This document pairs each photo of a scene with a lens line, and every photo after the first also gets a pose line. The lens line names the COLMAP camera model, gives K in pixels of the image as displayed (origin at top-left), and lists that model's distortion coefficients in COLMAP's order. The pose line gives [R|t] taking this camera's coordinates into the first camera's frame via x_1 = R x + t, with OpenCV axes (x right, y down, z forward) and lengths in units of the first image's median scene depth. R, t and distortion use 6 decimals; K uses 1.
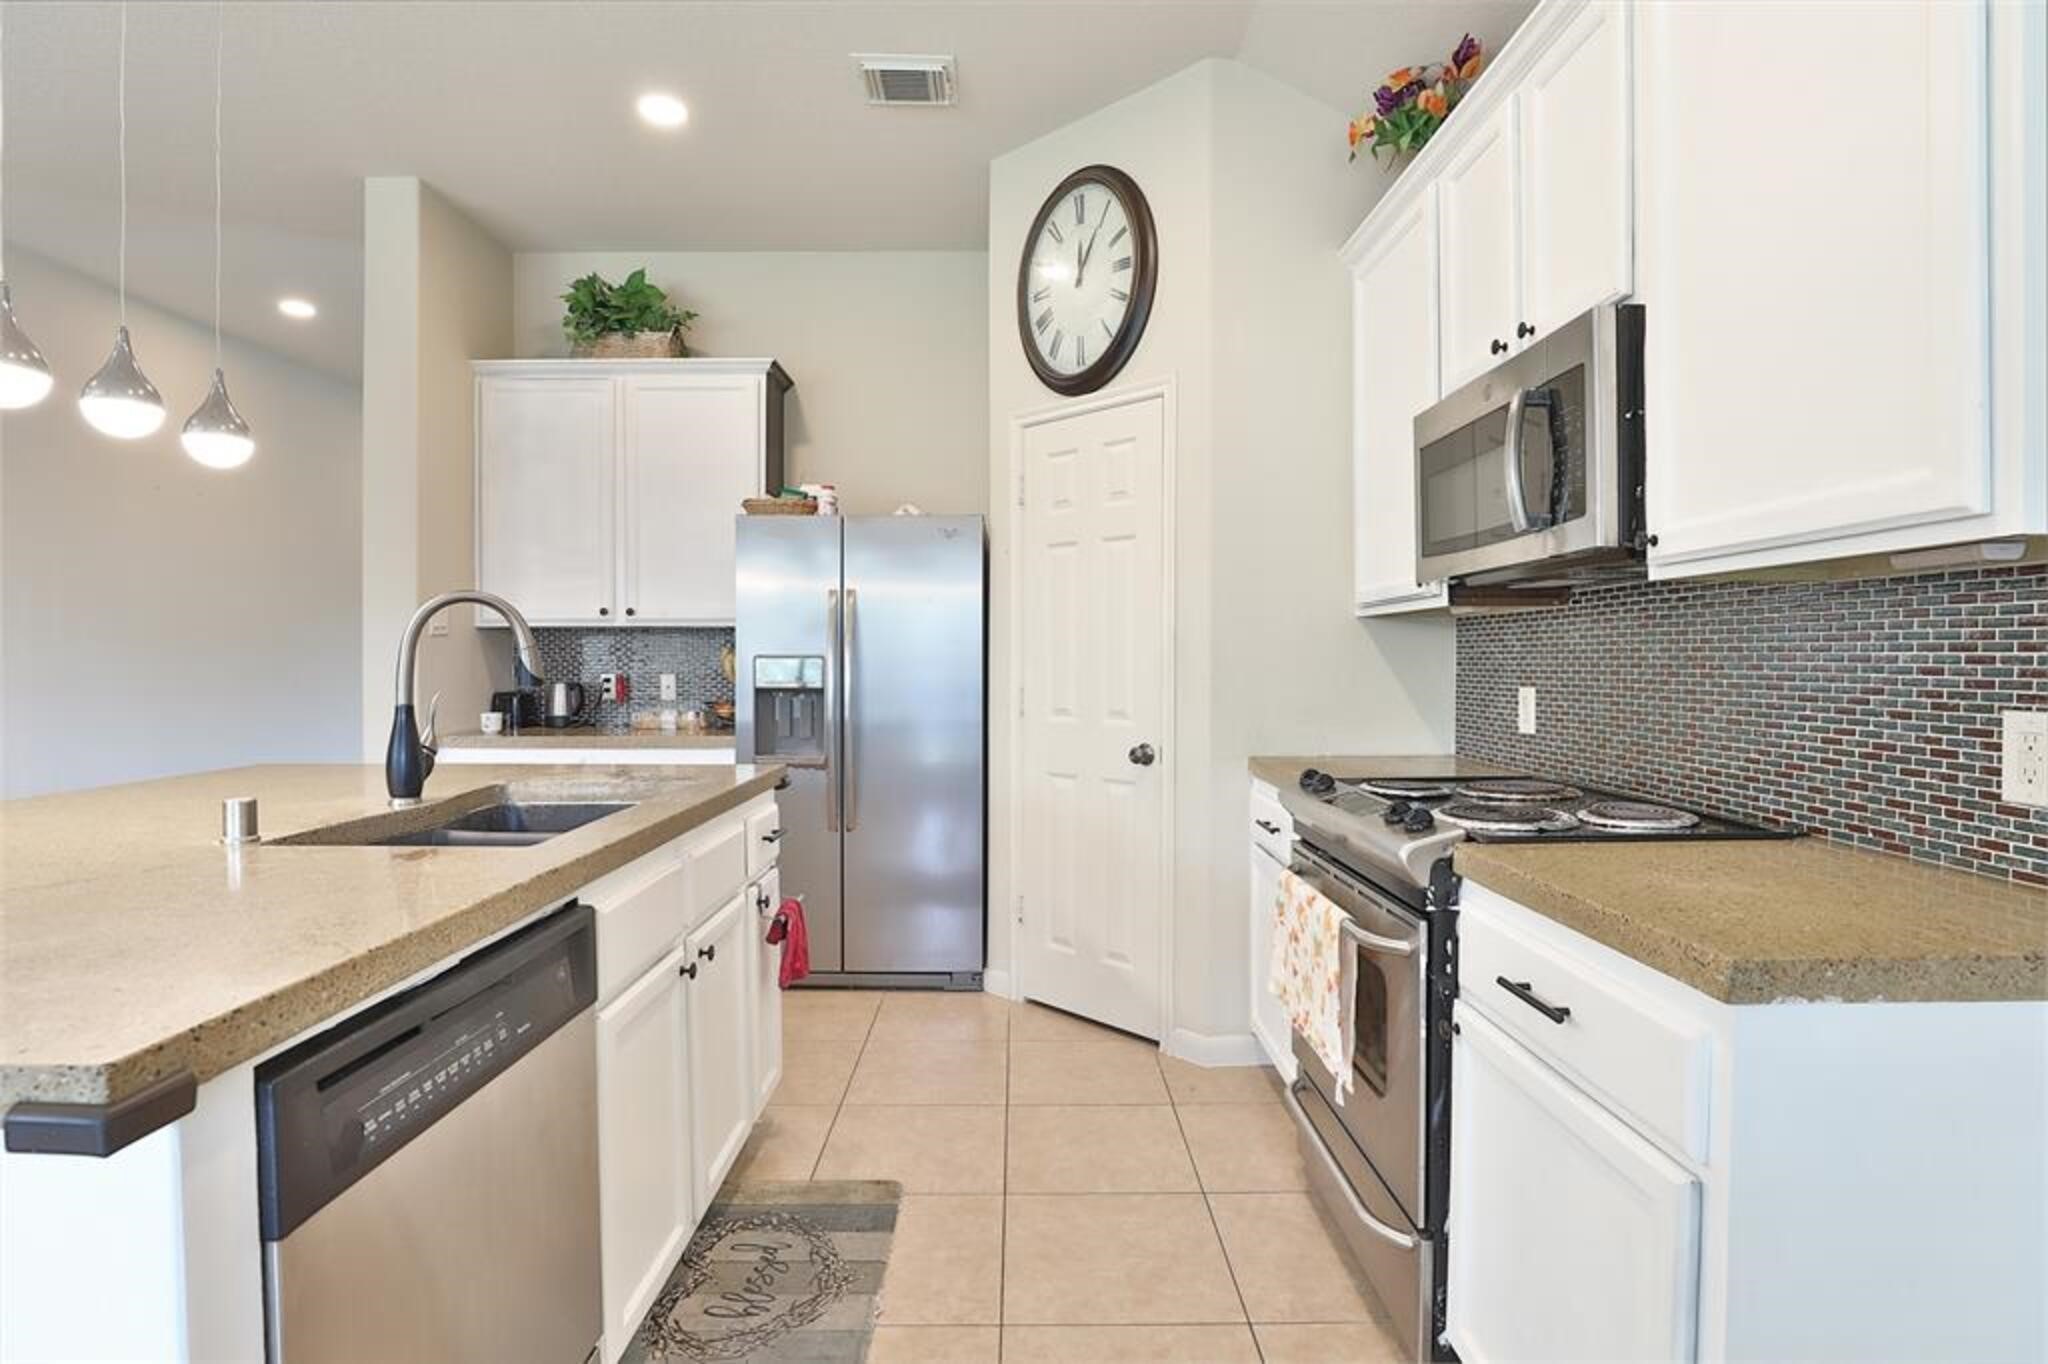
lens RADIAL K [[987.0, 0, 1025.4], [0, 987.0, 650.6], [0, 0, 1]] dist [-0.007006, -0.000715]
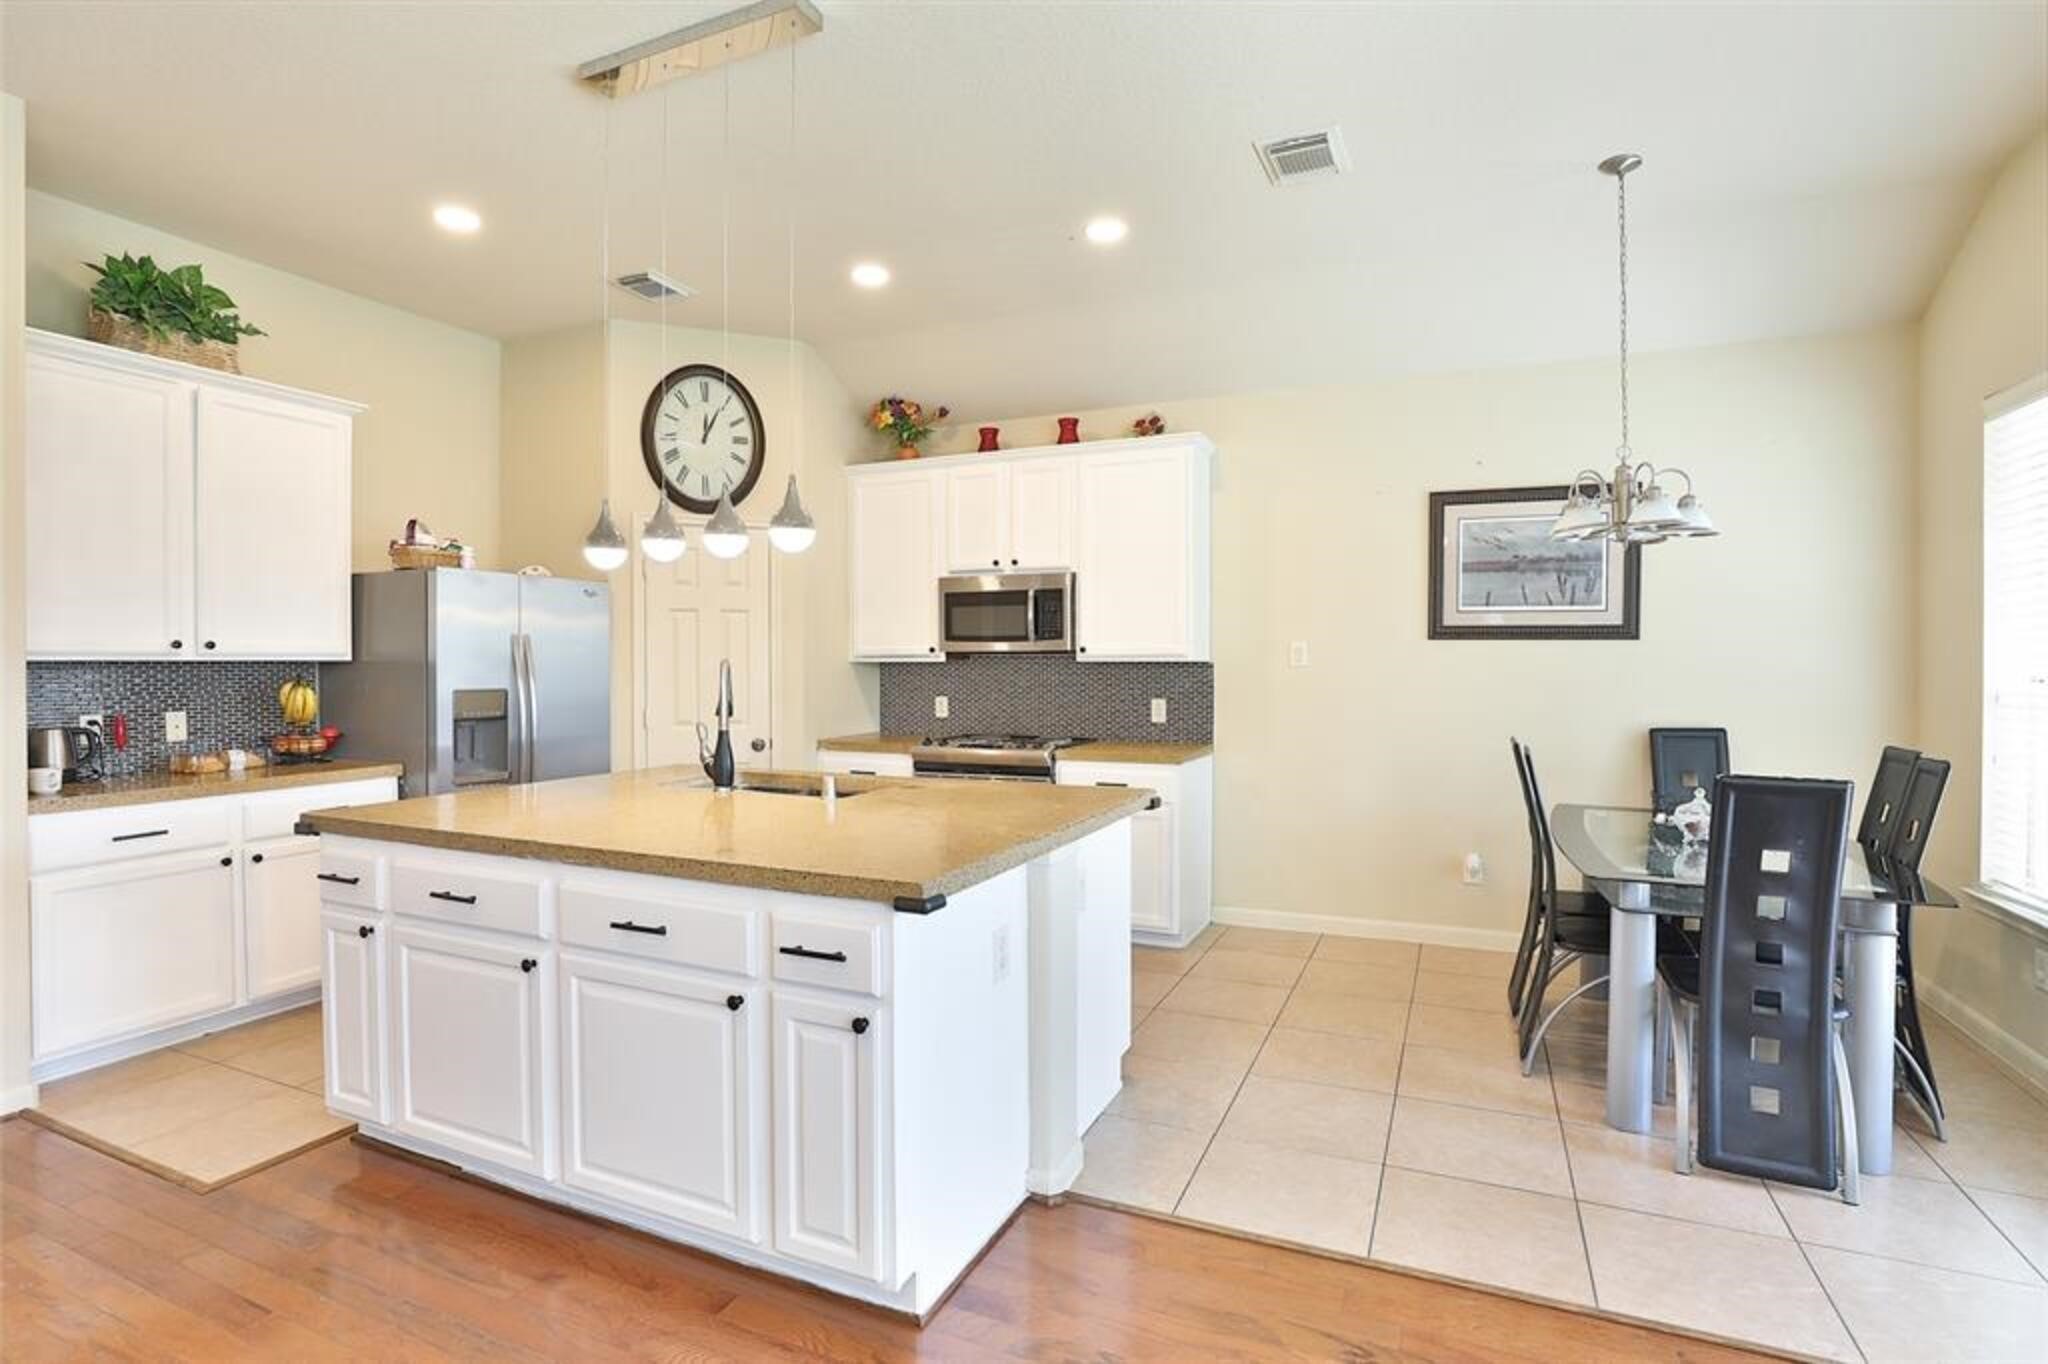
lens RADIAL K [[987.0, 0, 1024.9], [0, 987.0, 685.5], [0, 0, 1]] dist [-0.007006, -0.000715]
pose [[0.423449, -0.018067, 0.905740, -1.136059], [-0.004213, 0.999751, 0.021911, -0.030885], [-0.905910, -0.013094, 0.423267, -0.097270]]
